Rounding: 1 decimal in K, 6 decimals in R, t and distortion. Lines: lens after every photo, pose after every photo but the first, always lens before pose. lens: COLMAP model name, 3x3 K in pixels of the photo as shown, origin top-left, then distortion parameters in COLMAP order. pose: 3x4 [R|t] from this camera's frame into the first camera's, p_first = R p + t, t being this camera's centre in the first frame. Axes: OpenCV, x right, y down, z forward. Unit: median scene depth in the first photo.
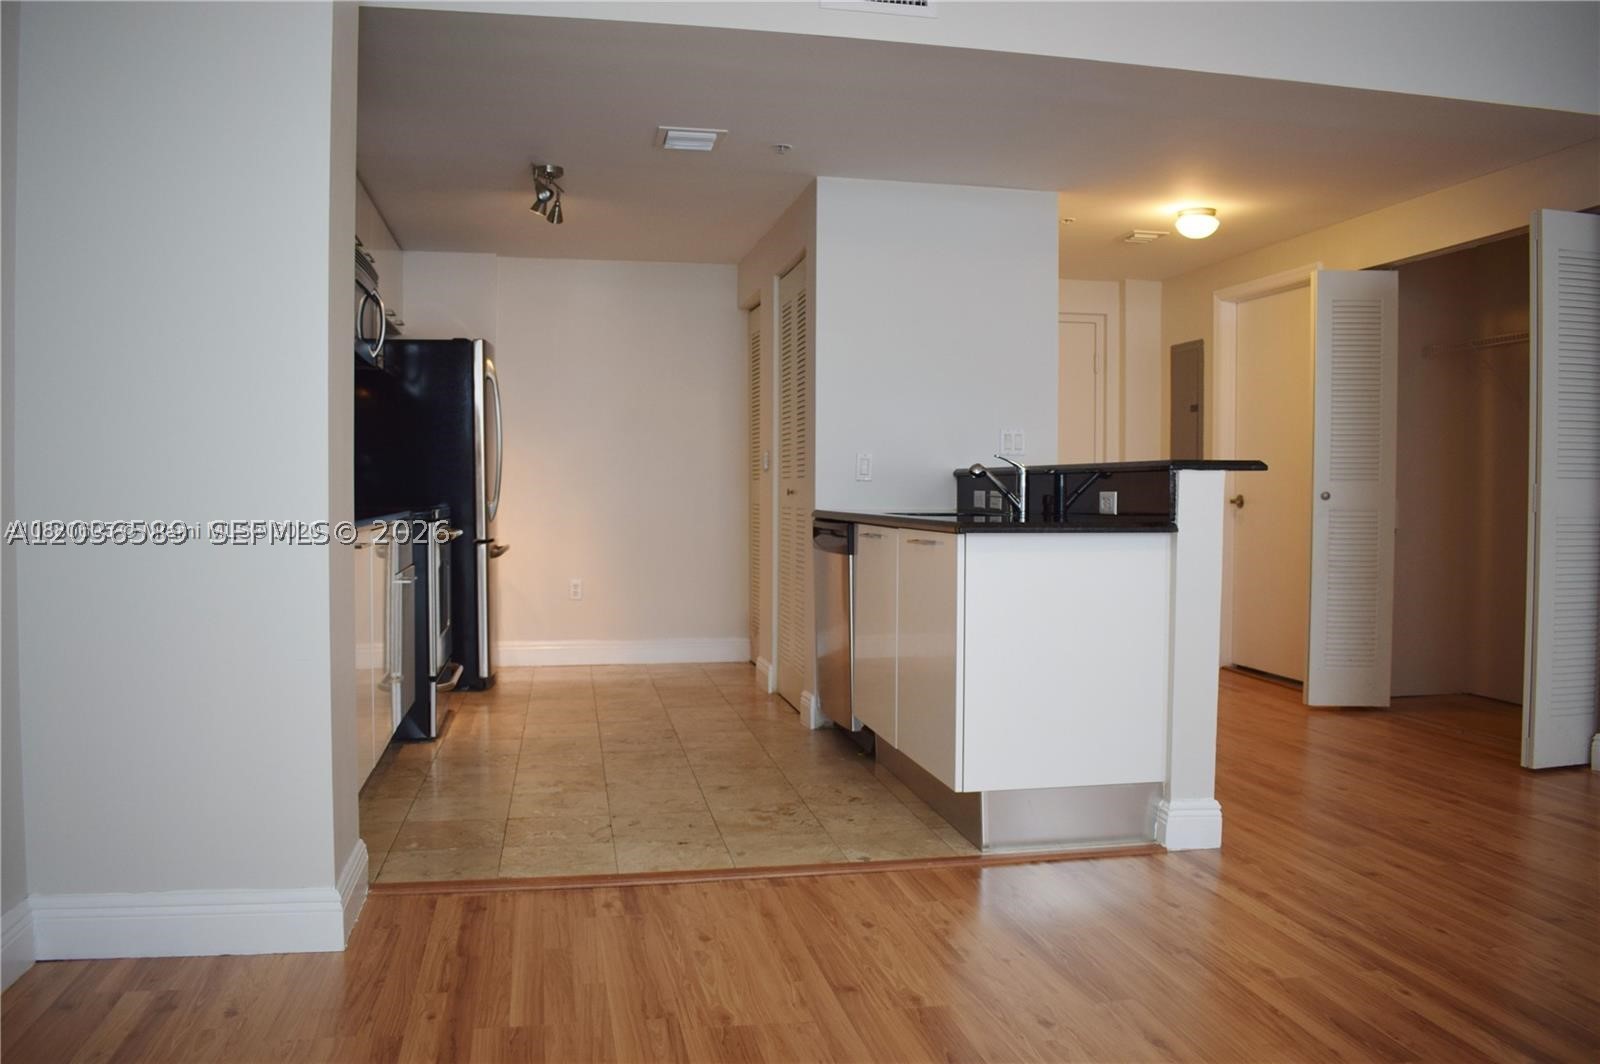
lens RADIAL K [[1265.6, 0, 803.8], [0, 1265.6, 531.3], [0, 0, 1]] dist [-0.103911, 0.018571]
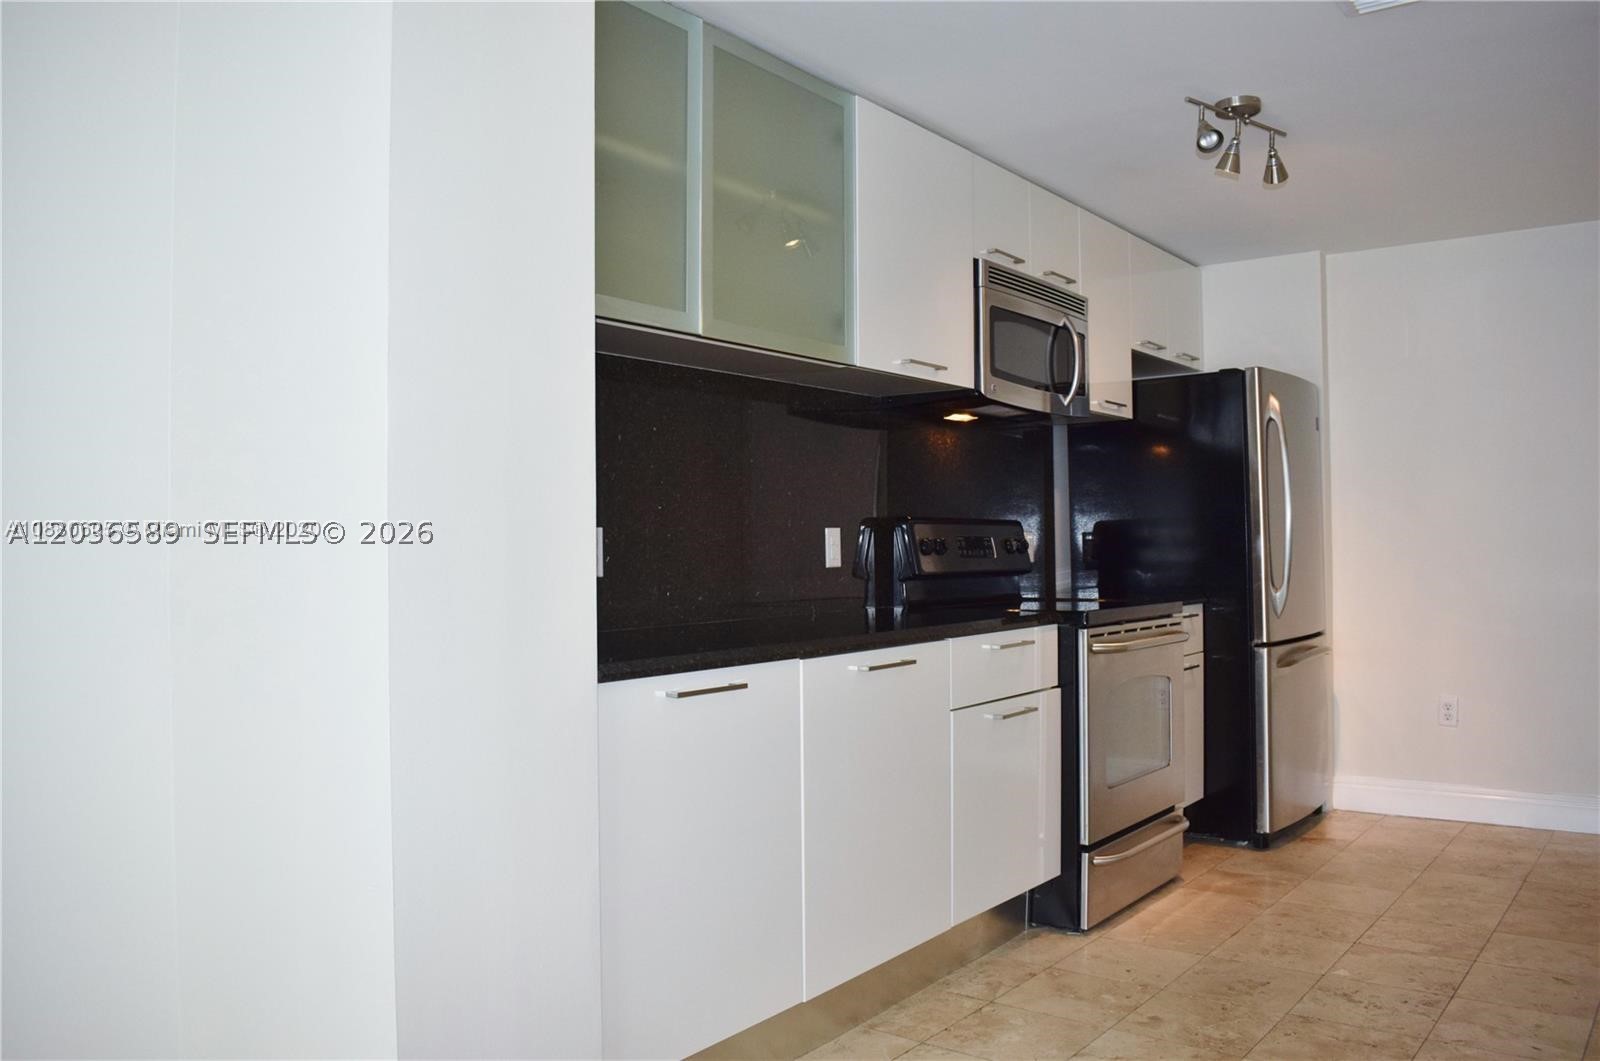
lens RADIAL K [[1265.6, 0, 812.1], [0, 1265.6, 535.3], [0, 0, 1]] dist [-0.103911, 0.018571]
pose [[0.664471, -0.018928, -0.747074, 0.189275], [-0.010789, 0.999332, -0.034915, -0.046748], [0.747236, 0.031260, 0.663823, 0.561392]]
